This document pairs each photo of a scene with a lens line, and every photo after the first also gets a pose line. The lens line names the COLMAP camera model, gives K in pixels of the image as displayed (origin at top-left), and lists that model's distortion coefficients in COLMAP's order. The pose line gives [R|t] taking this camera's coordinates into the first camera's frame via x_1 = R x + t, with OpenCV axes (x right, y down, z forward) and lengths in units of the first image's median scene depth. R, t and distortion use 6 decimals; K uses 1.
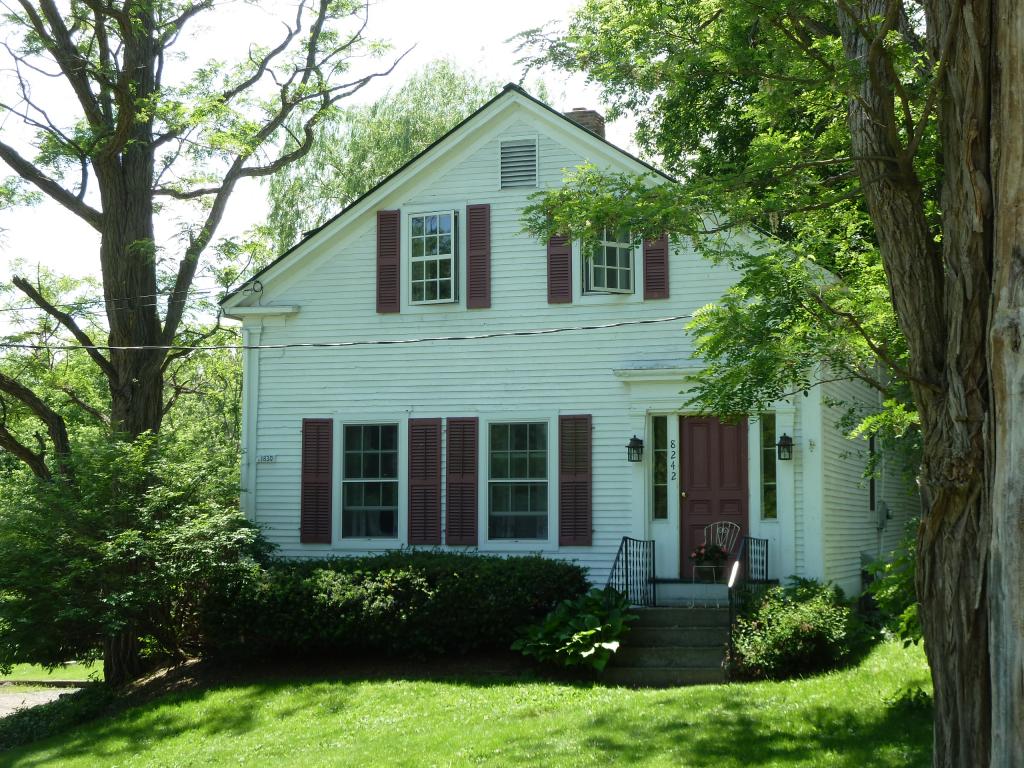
lens RADIAL K [[1737.4, 0, 512.4], [0, 1737.4, 386.4], [0, 0, 1]] dist [0.026064, 0.000000]
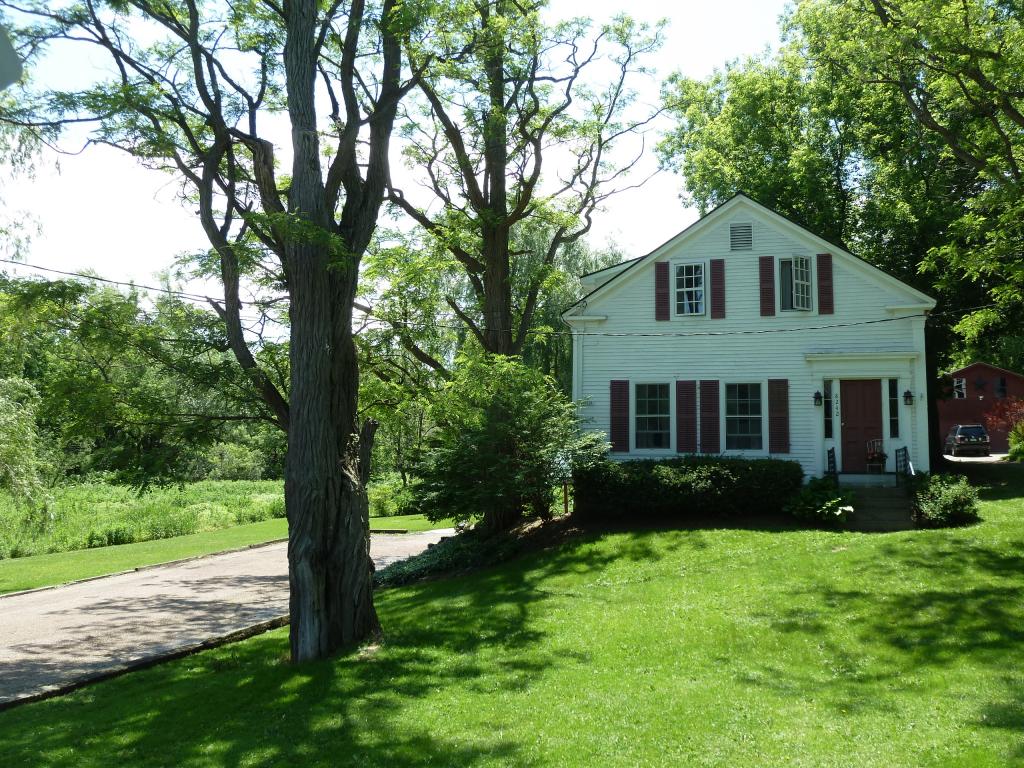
lens RADIAL K [[925.4, 0, 511.3], [0, 925.4, 382.6], [0, 0, 1]] dist [-0.012754, -0.000758]
pose [[0.996101, 0.009243, 0.087737, -0.313236], [-0.010095, 0.999906, 0.009280, 0.013784], [-0.087643, -0.010129, 0.996100, 0.084050]]
